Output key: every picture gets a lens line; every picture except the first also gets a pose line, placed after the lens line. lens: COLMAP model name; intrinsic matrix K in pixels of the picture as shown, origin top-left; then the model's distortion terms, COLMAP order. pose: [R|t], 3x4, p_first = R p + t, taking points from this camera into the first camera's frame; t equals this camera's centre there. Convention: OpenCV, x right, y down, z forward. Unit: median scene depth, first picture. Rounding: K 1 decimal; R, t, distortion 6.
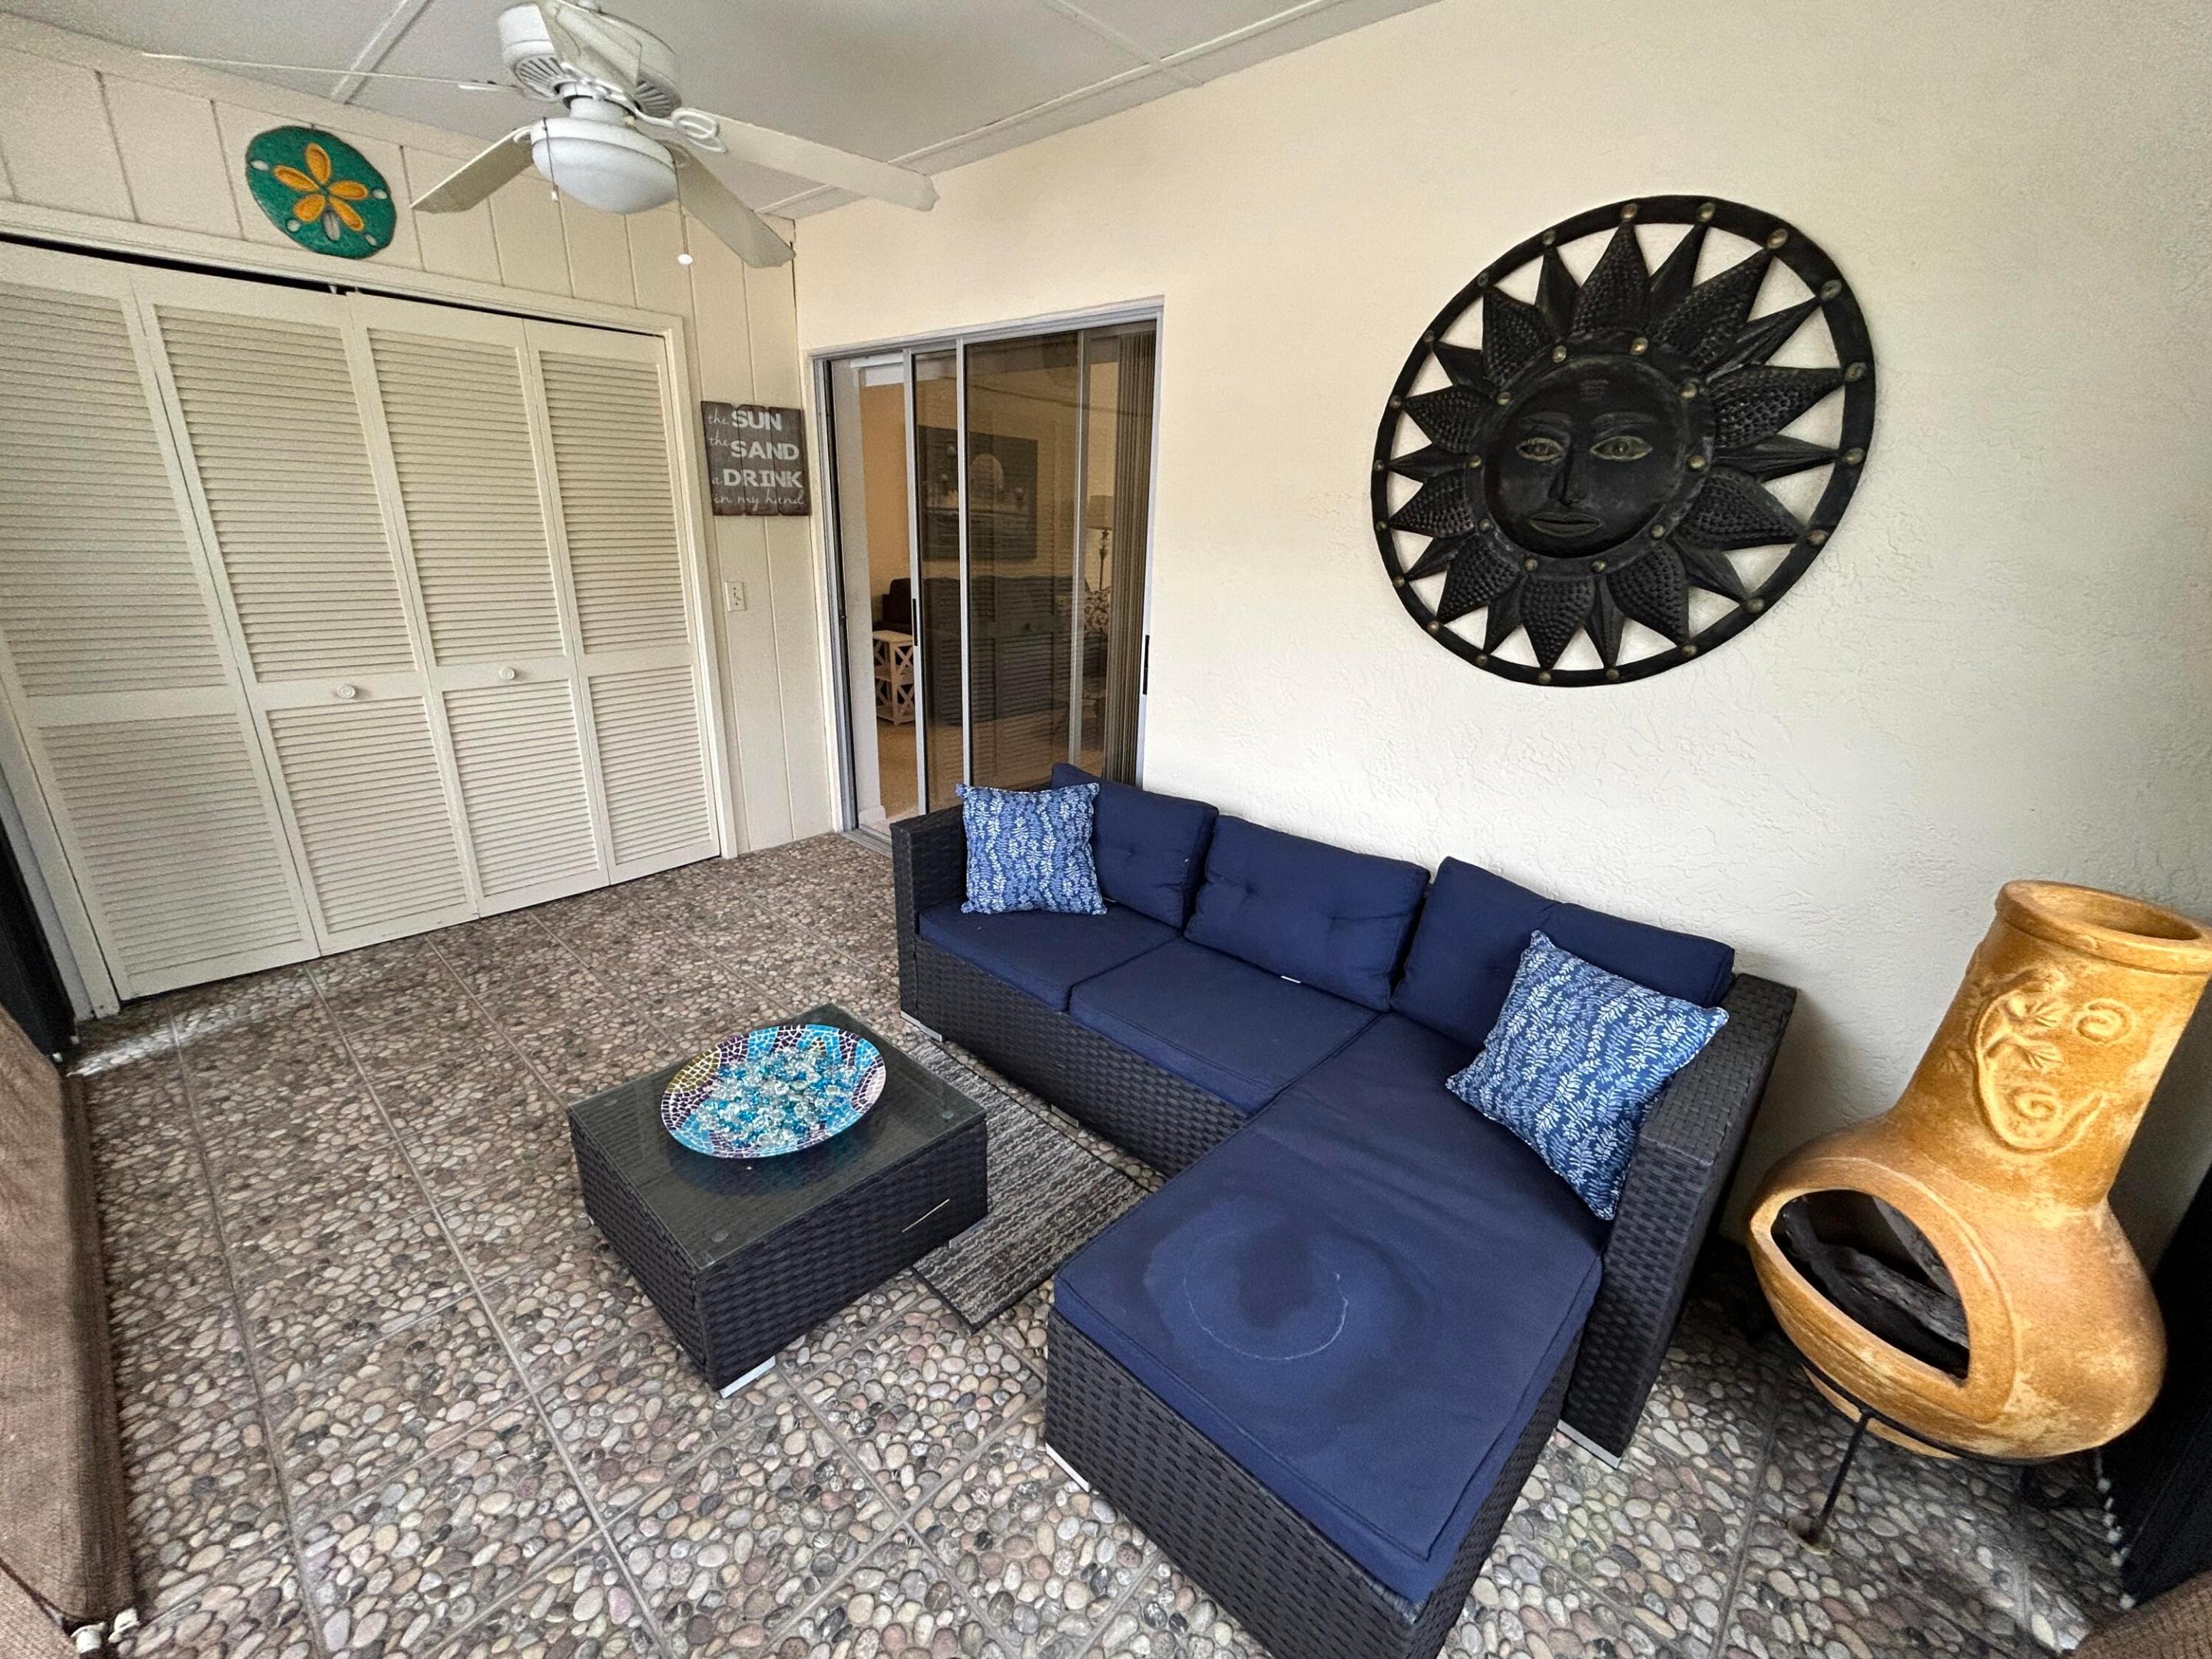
lens RADIAL K [[894.4, 0, 1106.4], [0, 894.4, 829.1], [0, 0, 1]] dist [-0.007962, 0.001014]
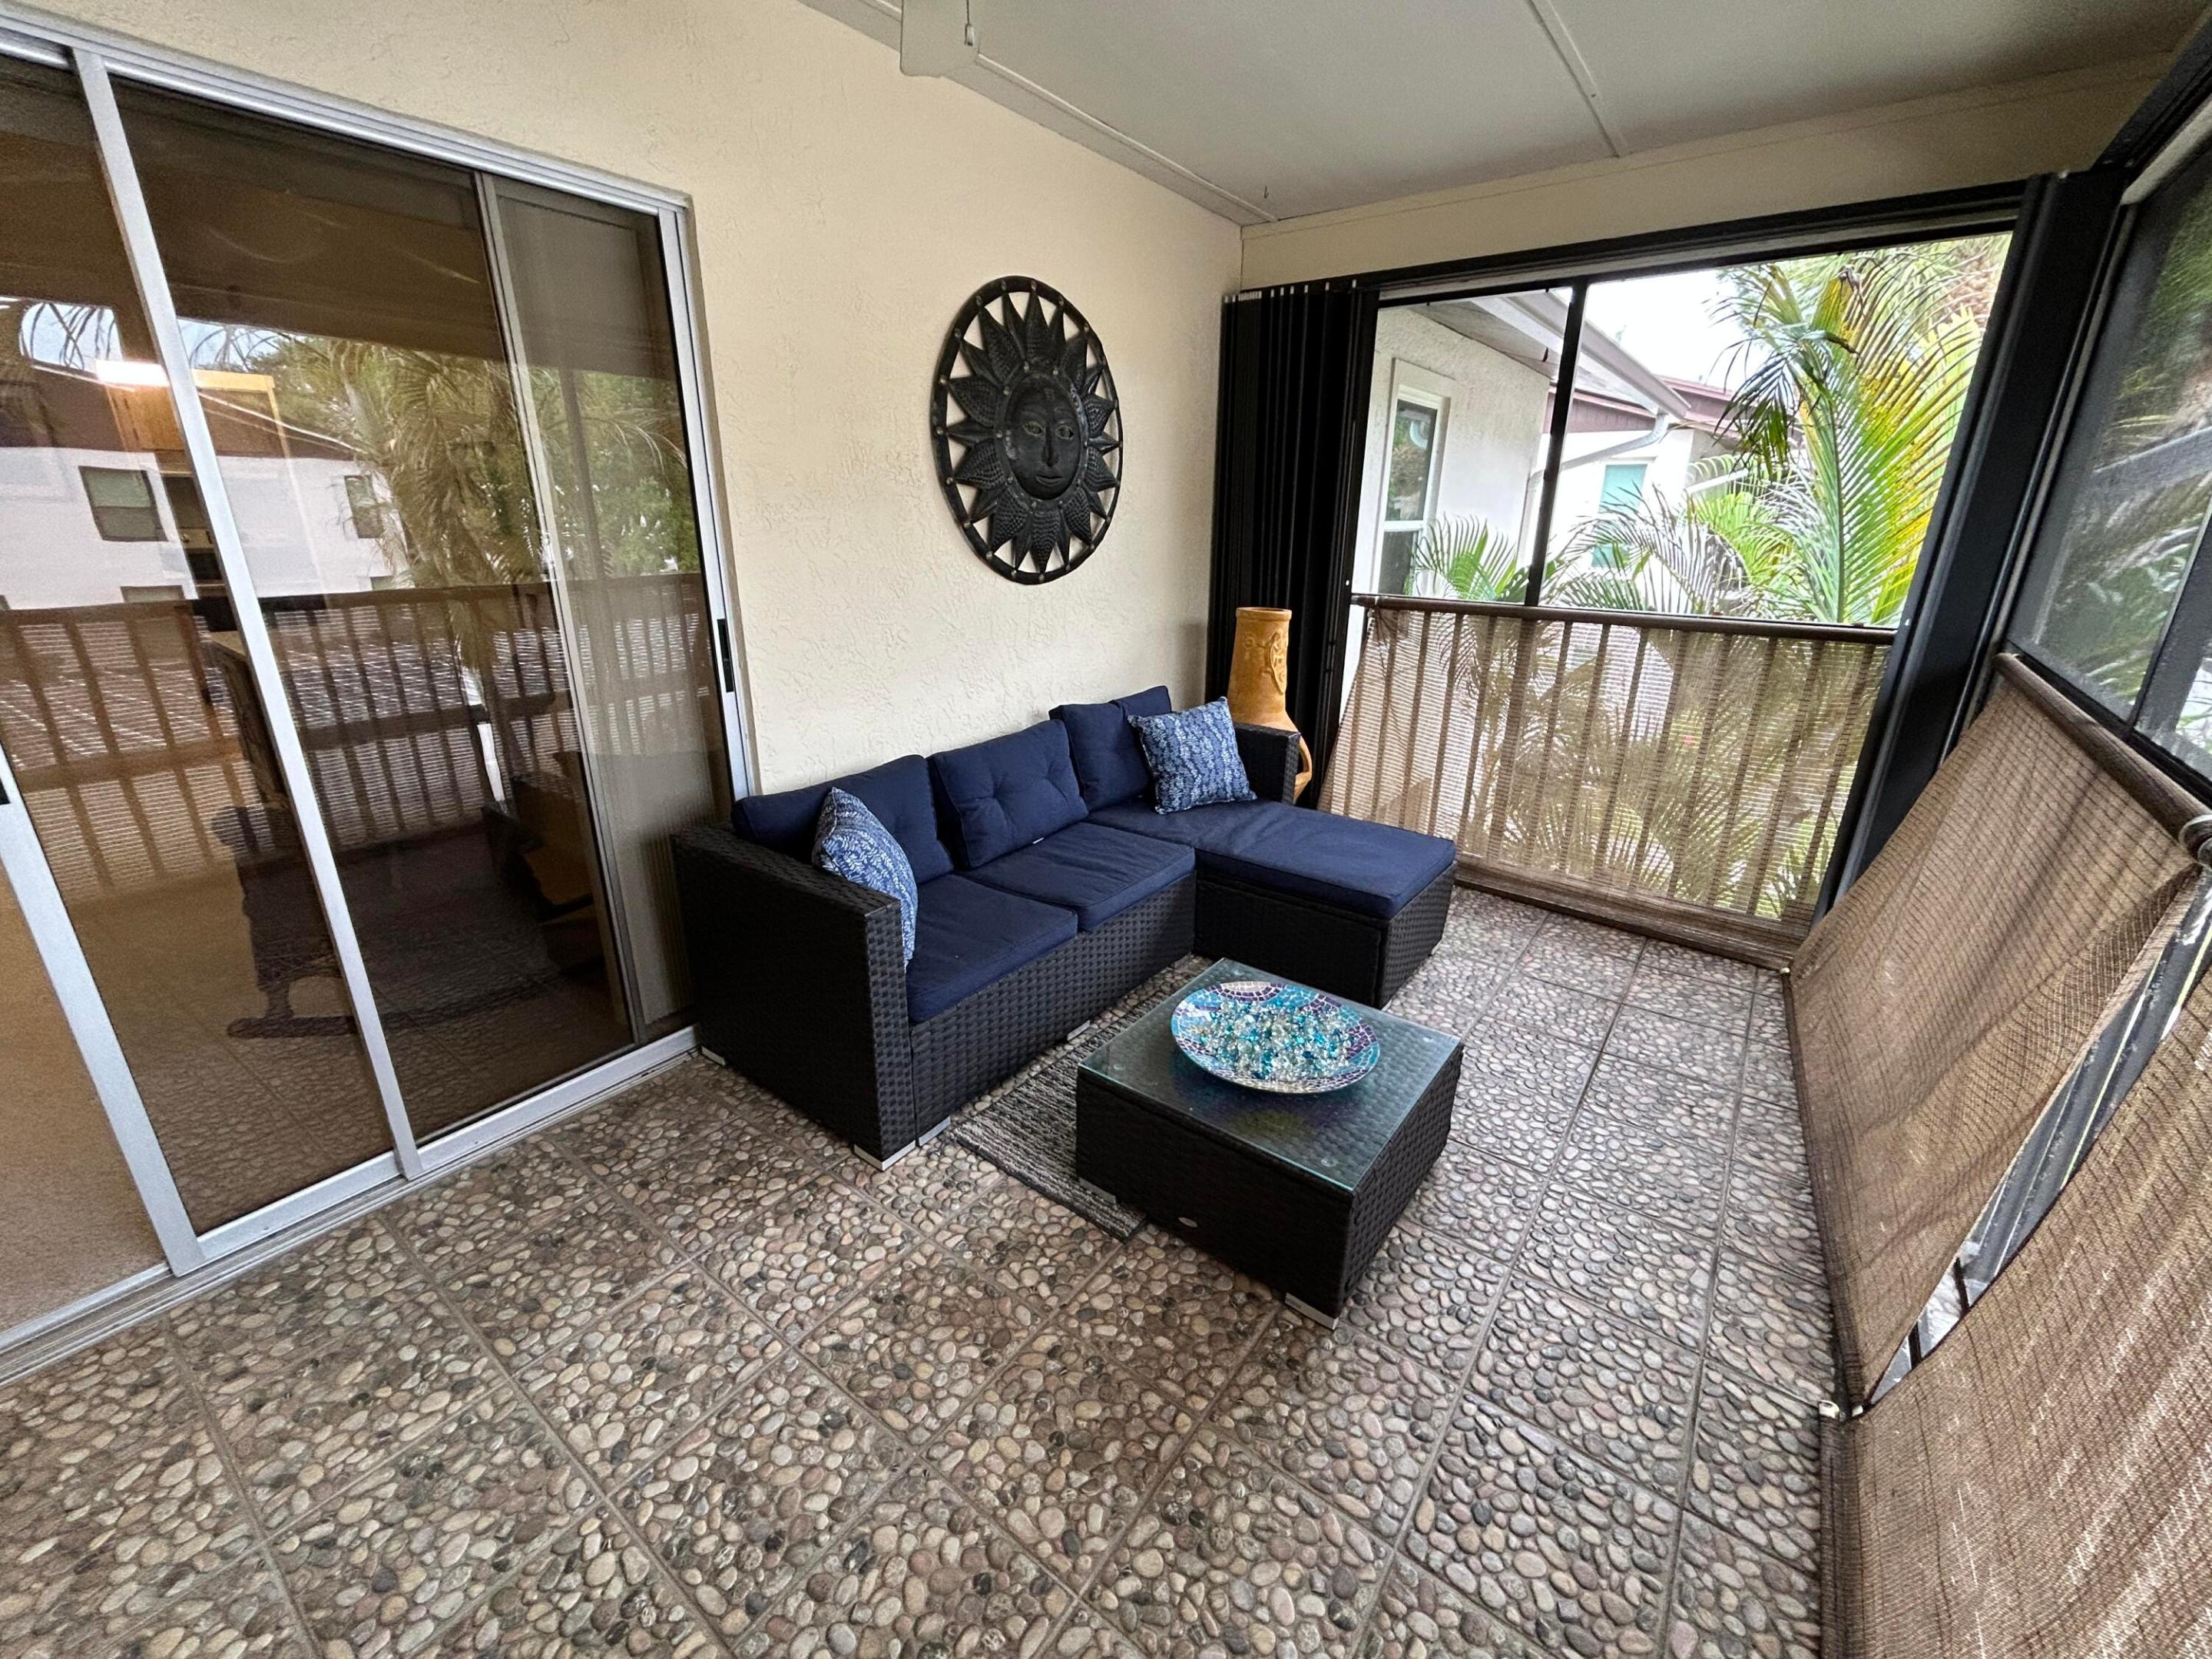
lens RADIAL K [[894.4, 0, 1103.5], [0, 894.4, 820.8], [0, 0, 1]] dist [-0.007962, 0.001014]
pose [[-0.085494, -0.358429, 0.929634, -1.107277], [0.324431, 0.872184, 0.366115, -0.331075], [-0.942038, 0.332902, 0.041719, 0.960249]]
